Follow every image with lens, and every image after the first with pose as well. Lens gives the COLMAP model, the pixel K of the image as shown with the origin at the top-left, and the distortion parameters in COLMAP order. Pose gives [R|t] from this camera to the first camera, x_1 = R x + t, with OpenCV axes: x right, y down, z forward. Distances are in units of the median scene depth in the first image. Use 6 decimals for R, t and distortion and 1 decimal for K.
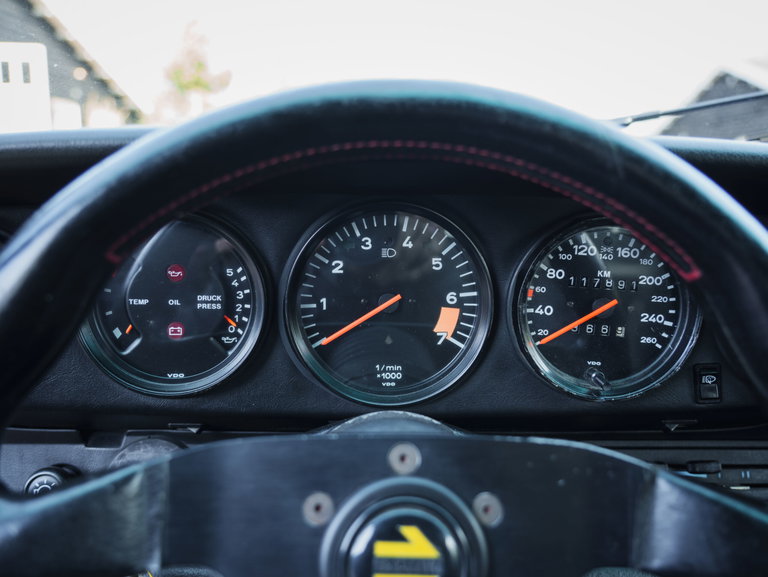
lens RADIAL K [[575.6, 0, 384.5], [0, 575.6, 288.7], [0, 0, 1]] dist [-0.008803, 0.000295]
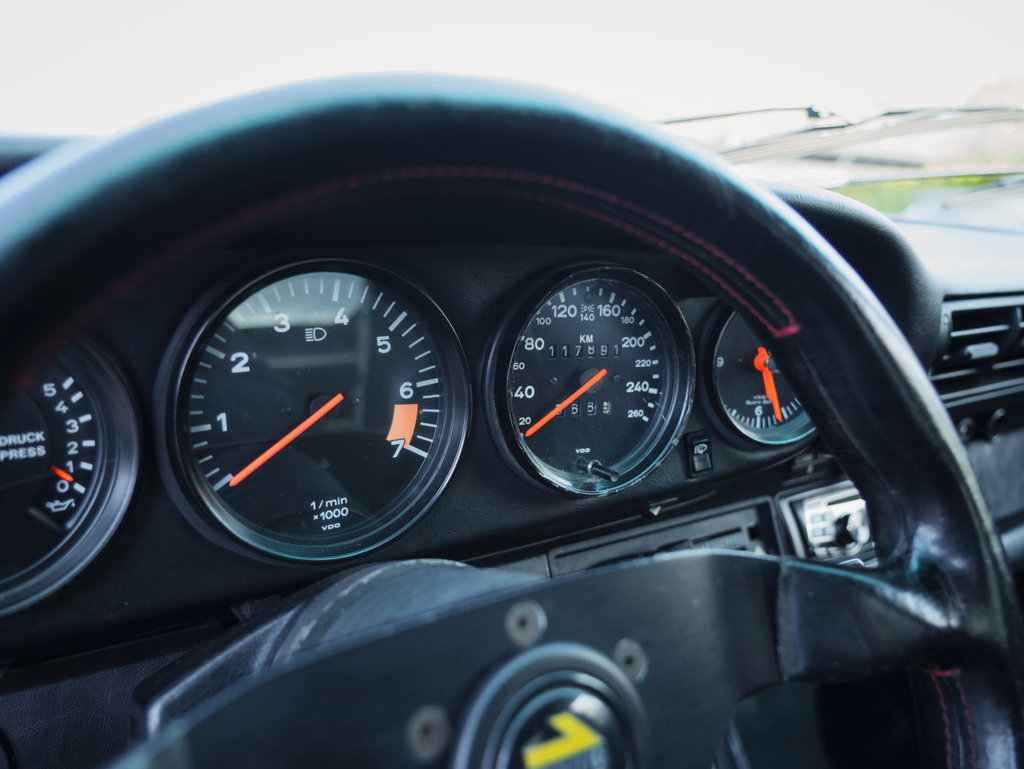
lens RADIAL K [[767.5, 0, 512.1], [0, 767.5, 384.4], [0, 0, 1]] dist [-0.008803, 0.000295]
pose [[0.877042, -0.110606, 0.467507, -0.217495], [0.100850, 0.993841, 0.045937, -0.022211], [-0.469709, 0.006860, 0.882795, 0.100616]]
